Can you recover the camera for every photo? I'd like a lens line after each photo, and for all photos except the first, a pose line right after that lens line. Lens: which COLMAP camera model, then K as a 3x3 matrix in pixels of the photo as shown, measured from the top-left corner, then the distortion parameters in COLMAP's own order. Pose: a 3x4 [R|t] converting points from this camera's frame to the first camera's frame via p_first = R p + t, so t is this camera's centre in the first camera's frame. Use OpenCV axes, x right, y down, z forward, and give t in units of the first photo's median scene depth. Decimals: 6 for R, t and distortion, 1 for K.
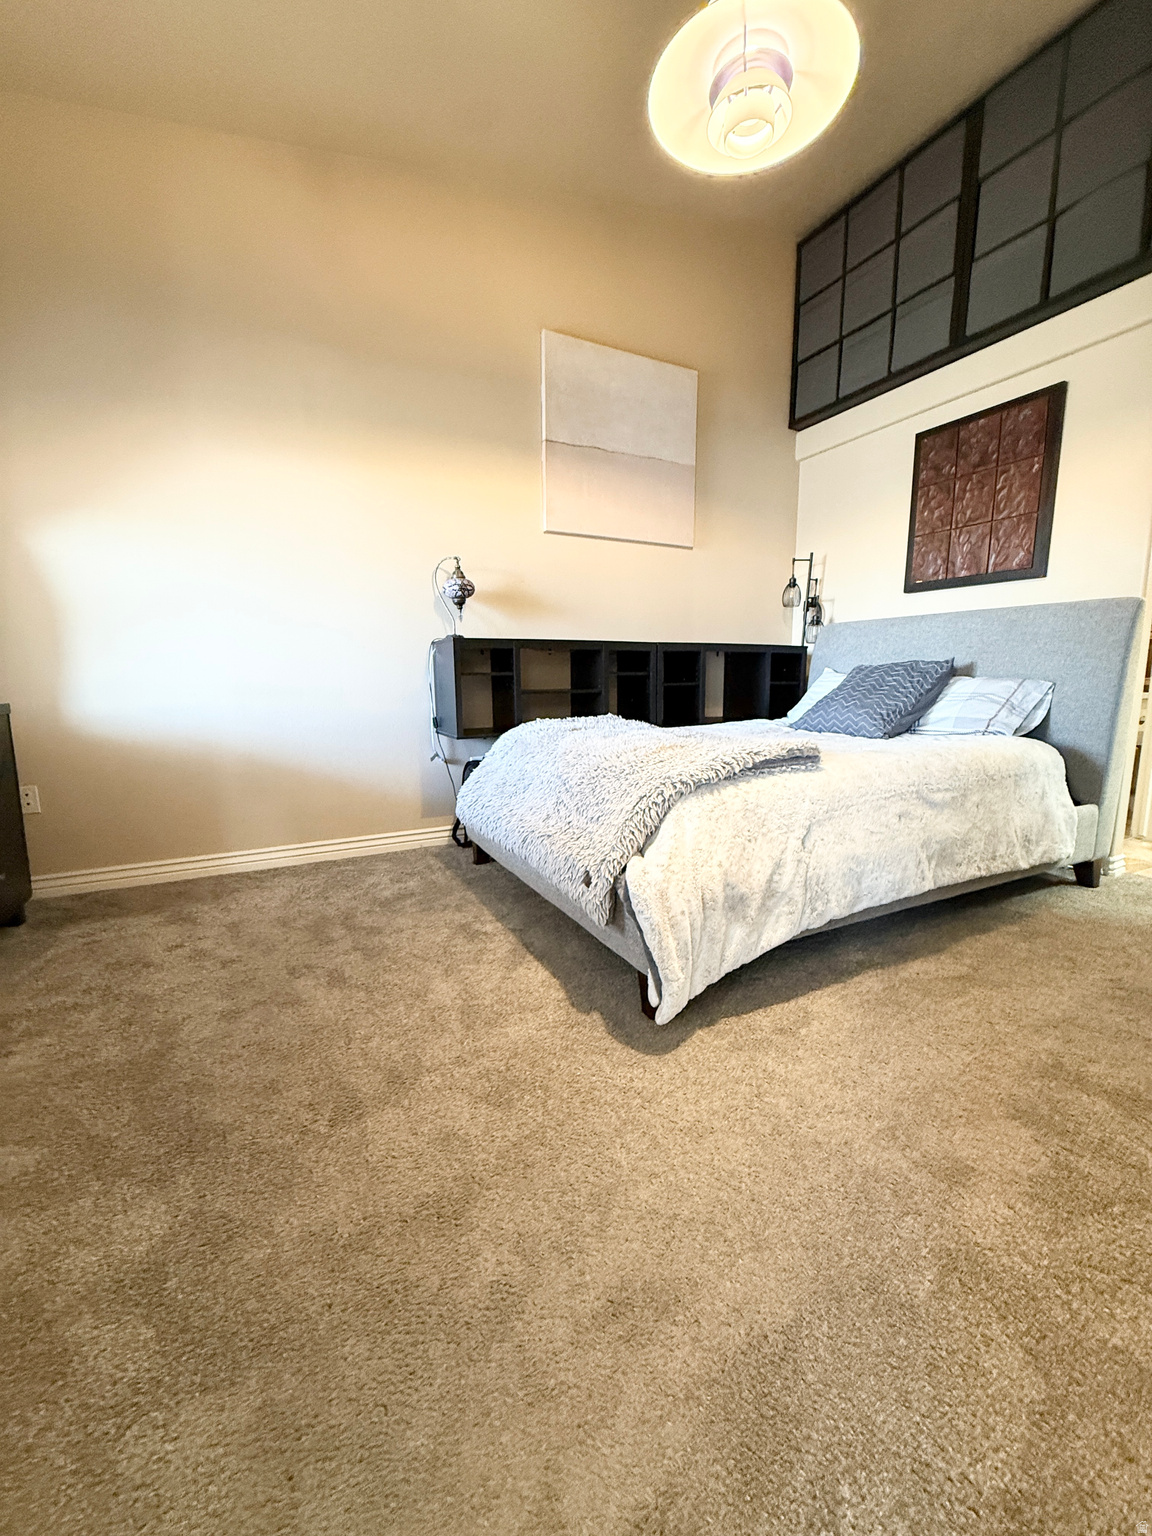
lens RADIAL K [[608.6, 0, 575.4], [0, 608.6, 764.8], [0, 0, 1]] dist [-0.002452, 0.000146]
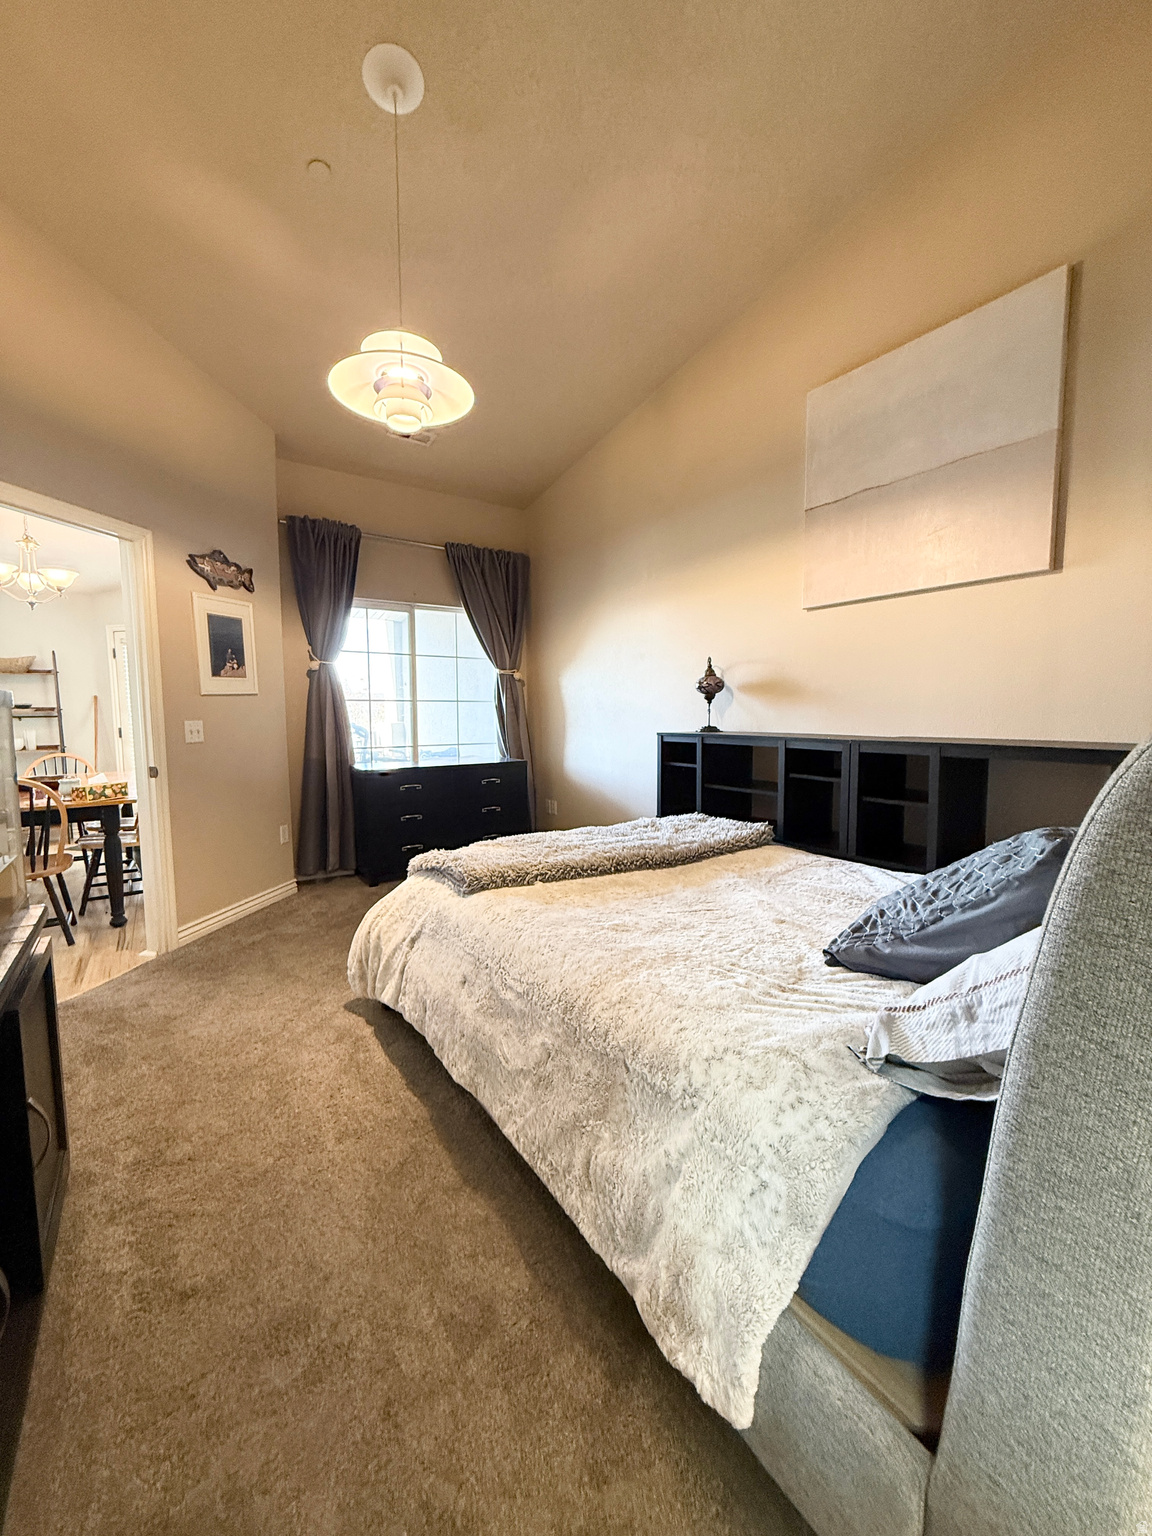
lens RADIAL K [[608.6, 0, 575.4], [0, 608.6, 764.8], [0, 0, 1]] dist [-0.002452, 0.000146]
pose [[0.120659, 0.092462, -0.988379, 0.865940], [-0.144037, 0.986747, 0.074725, -0.192364], [0.982189, 0.133347, 0.132377, 0.626470]]
